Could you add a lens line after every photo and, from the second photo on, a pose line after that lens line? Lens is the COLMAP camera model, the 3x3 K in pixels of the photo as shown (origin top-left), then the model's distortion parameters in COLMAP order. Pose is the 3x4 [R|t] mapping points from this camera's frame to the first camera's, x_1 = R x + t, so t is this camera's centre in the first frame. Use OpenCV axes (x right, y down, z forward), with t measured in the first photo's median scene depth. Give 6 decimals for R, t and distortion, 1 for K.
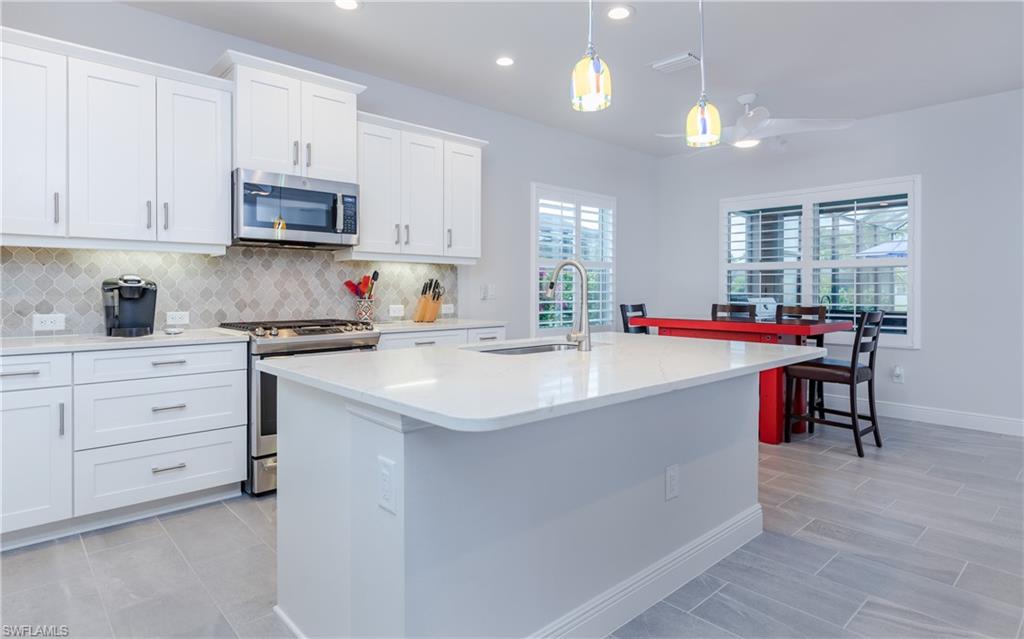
lens RADIAL K [[568.5, 0, 514.3], [0, 568.5, 289.3], [0, 0, 1]] dist [0.015292, -0.000142]
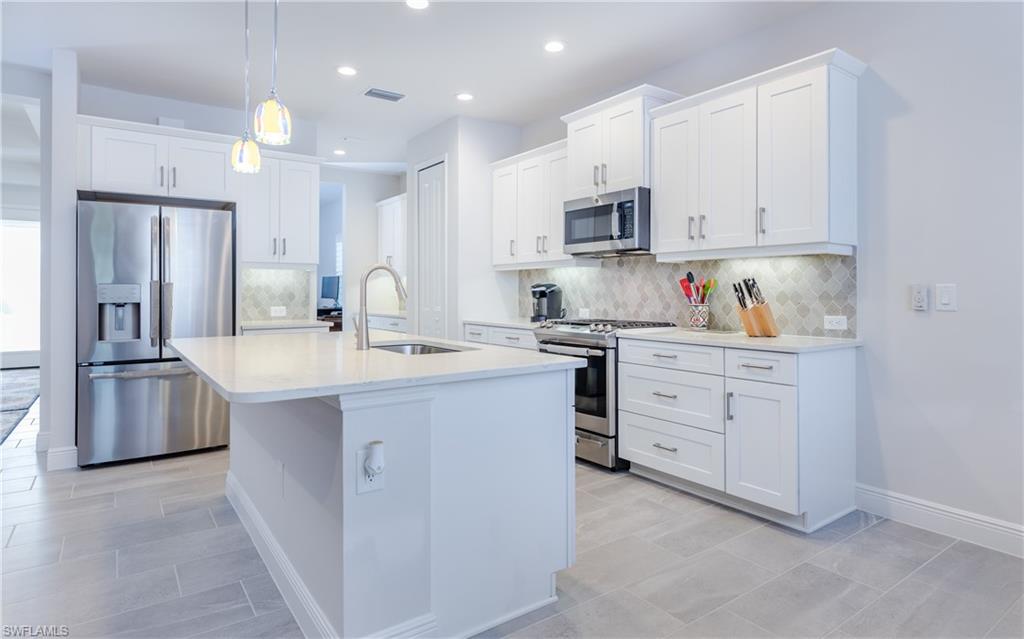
lens RADIAL K [[568.5, 0, 514.3], [0, 568.5, 289.3], [0, 0, 1]] dist [0.015292, -0.000142]
pose [[-0.133181, -0.006349, -0.991071, 0.619657], [-0.002295, 0.999979, -0.006098, 0.000688], [0.991089, 0.001463, -0.133193, 0.773205]]
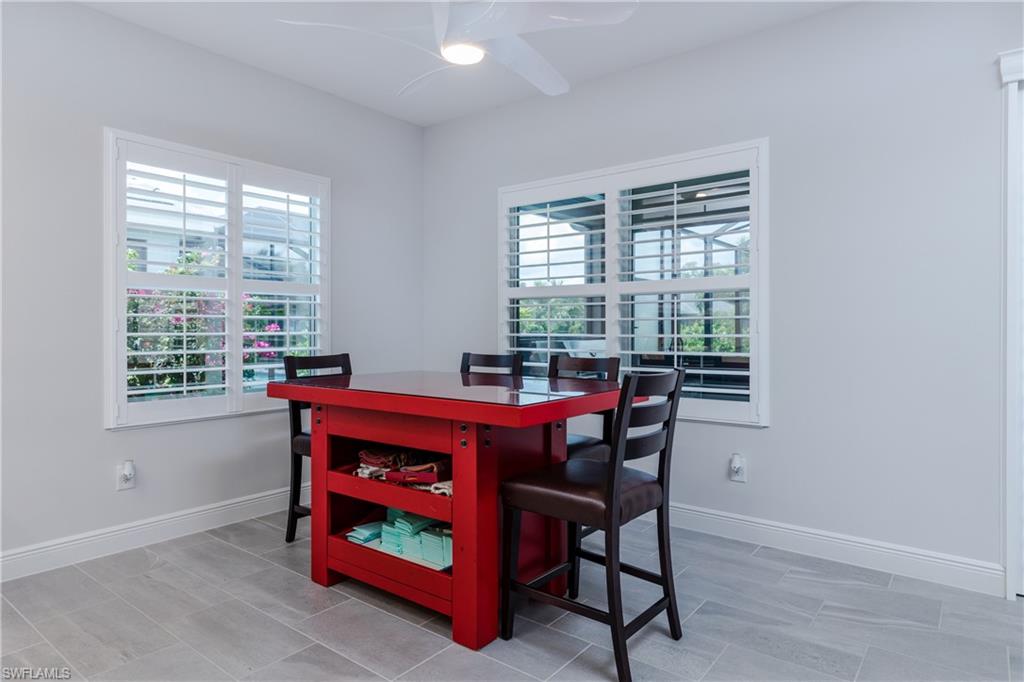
lens RADIAL K [[613.6, 0, 514.3], [0, 613.6, 327.7], [0, 0, 1]] dist [-0.002292, -0.000600]
pose [[0.987036, -0.002917, 0.160473, 0.380108], [0.003595, 0.999986, -0.003936, 0.002483], [-0.160460, 0.004462, 0.987032, 0.452258]]
